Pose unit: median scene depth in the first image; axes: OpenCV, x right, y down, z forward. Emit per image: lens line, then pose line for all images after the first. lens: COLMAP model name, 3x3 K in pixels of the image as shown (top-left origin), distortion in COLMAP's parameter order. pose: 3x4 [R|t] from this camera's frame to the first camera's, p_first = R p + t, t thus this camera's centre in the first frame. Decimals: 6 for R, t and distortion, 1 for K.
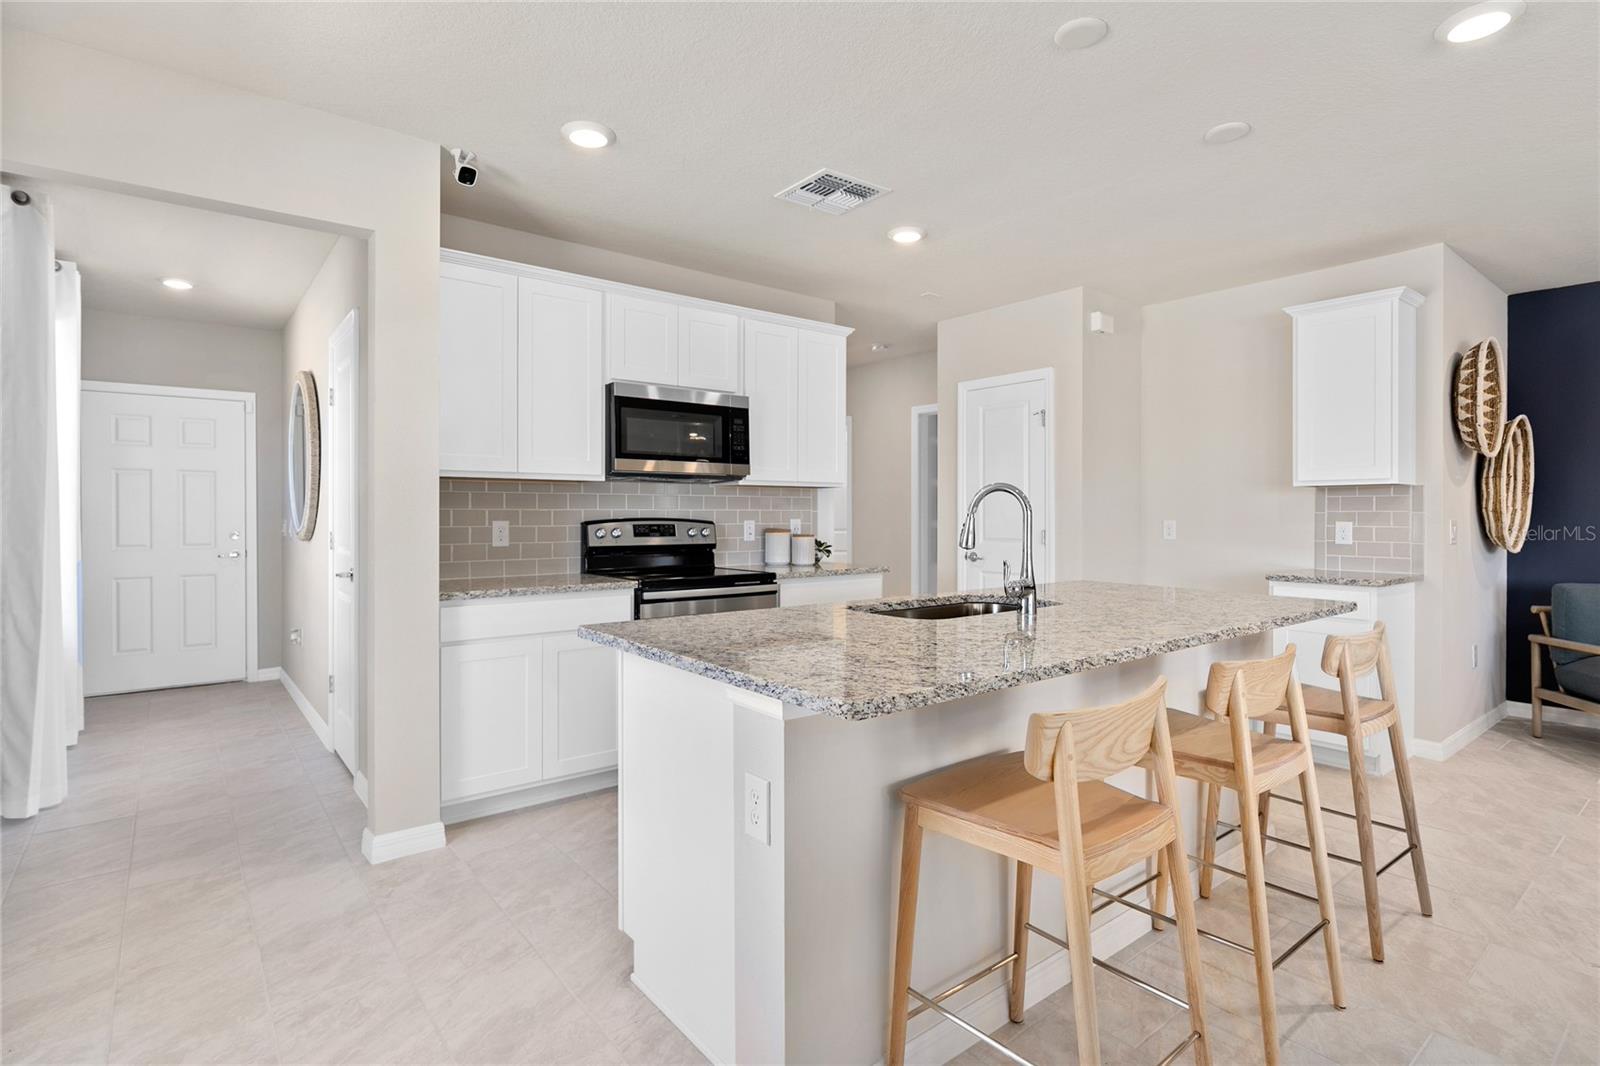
lens RADIAL K [[776.6, 0, 757.3], [0, 776.6, 515.7], [0, 0, 1]] dist [-0.014812, 0.000199]
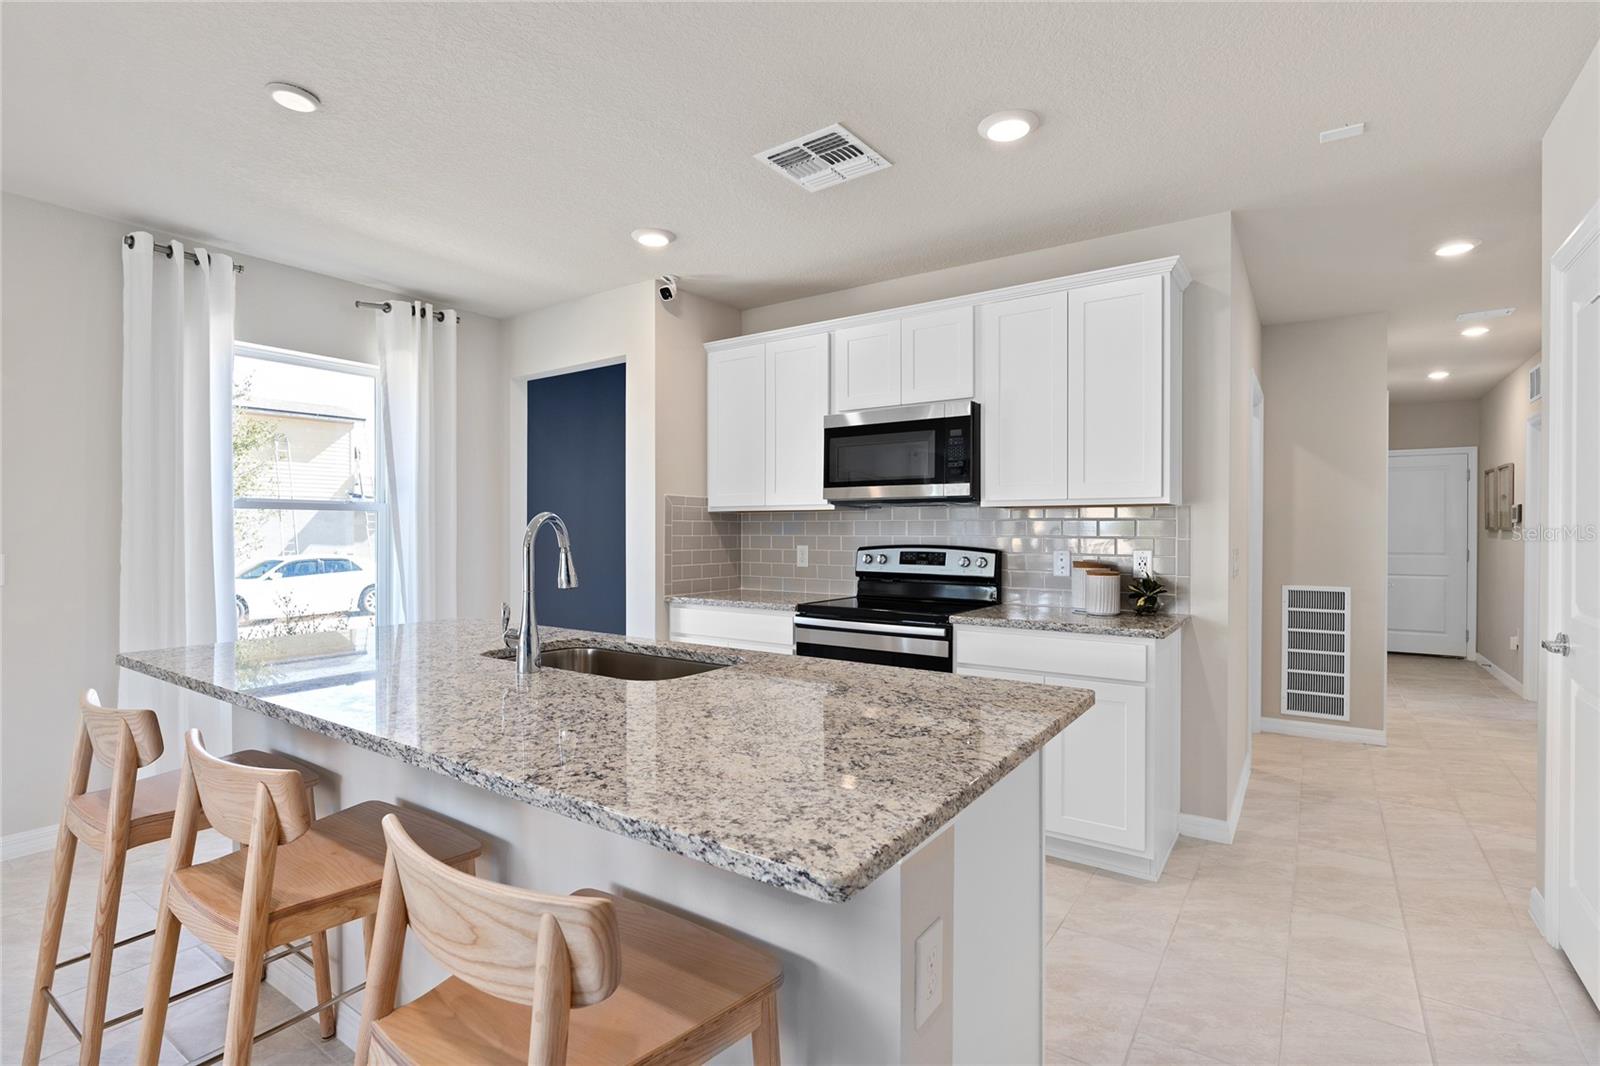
lens RADIAL K [[765.9, 0, 800.0], [0, 765.9, 533.0], [0, 0, 1]] dist [0.001042, 0.000160]
pose [[0.313544, 0.006044, -0.949555, 0.726502], [-0.002809, 0.999981, 0.005437, -0.016894], [0.949570, 0.000962, 0.313555, 0.585766]]
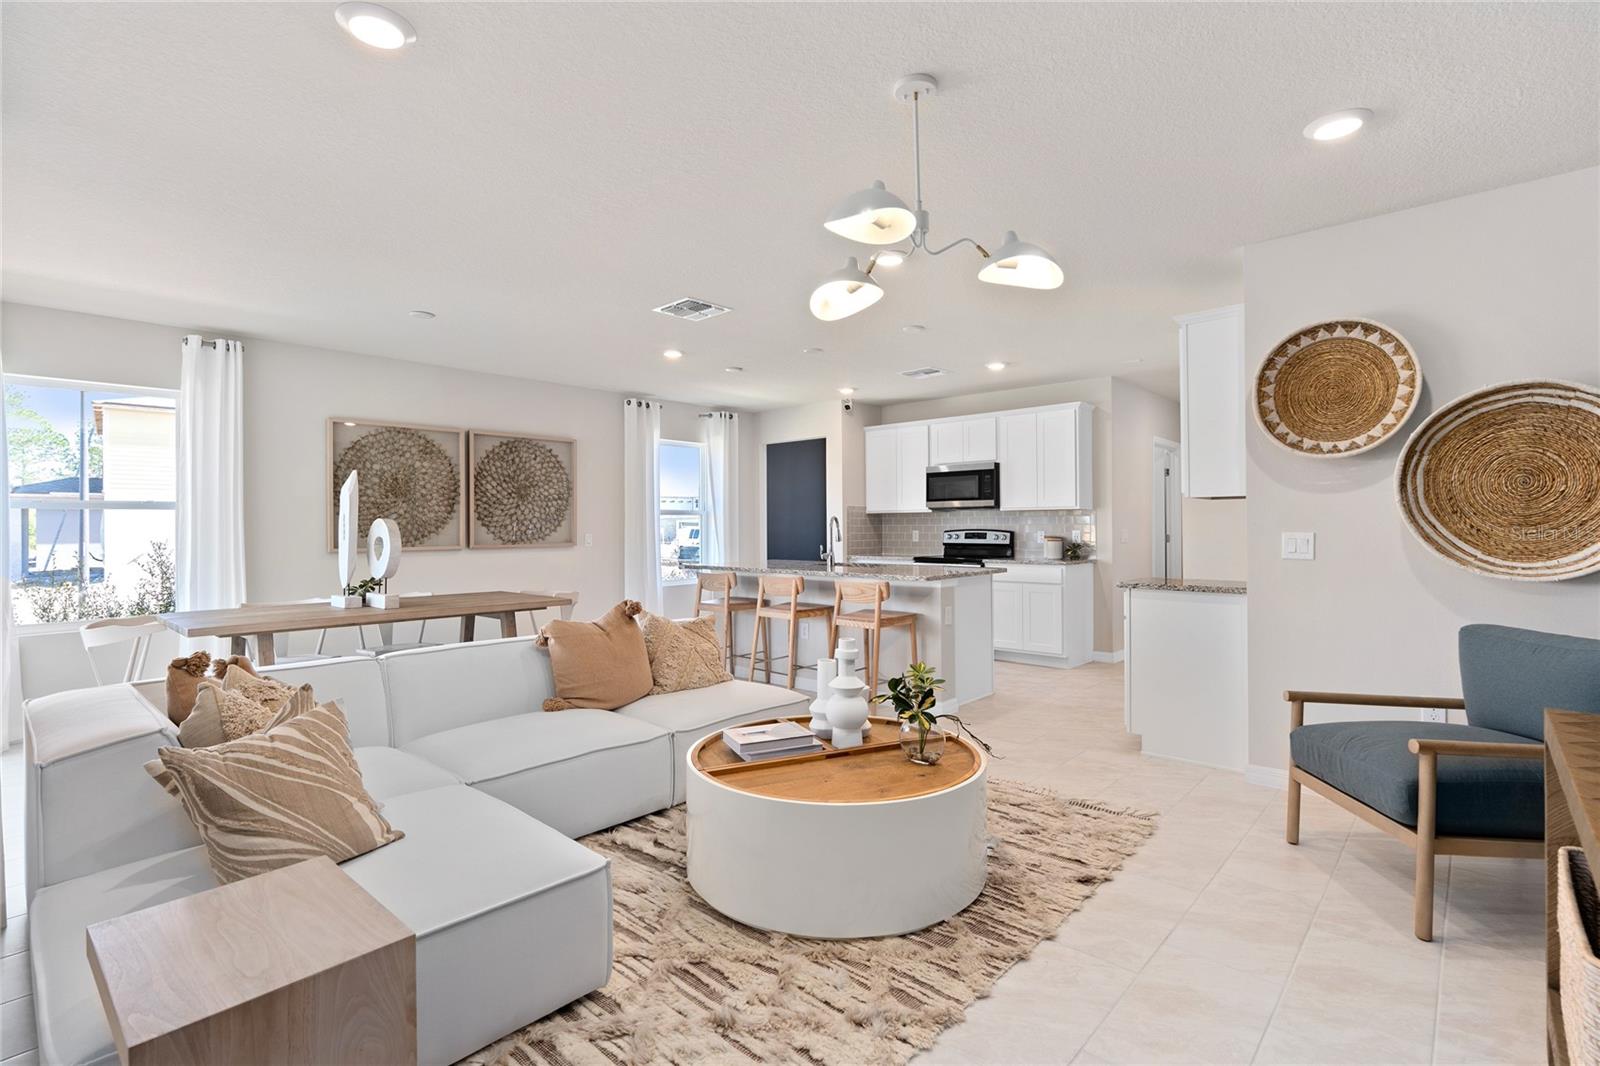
lens RADIAL K [[740.1, 0, 807.4], [0, 740.1, 522.8], [0, 0, 1]] dist [0.000064, 0.000626]
pose [[0.185490, -0.005727, -0.982629, 1.638714], [0.003738, 0.999980, -0.005123, -0.005208], [0.982639, -0.002723, 0.185508, 0.260598]]
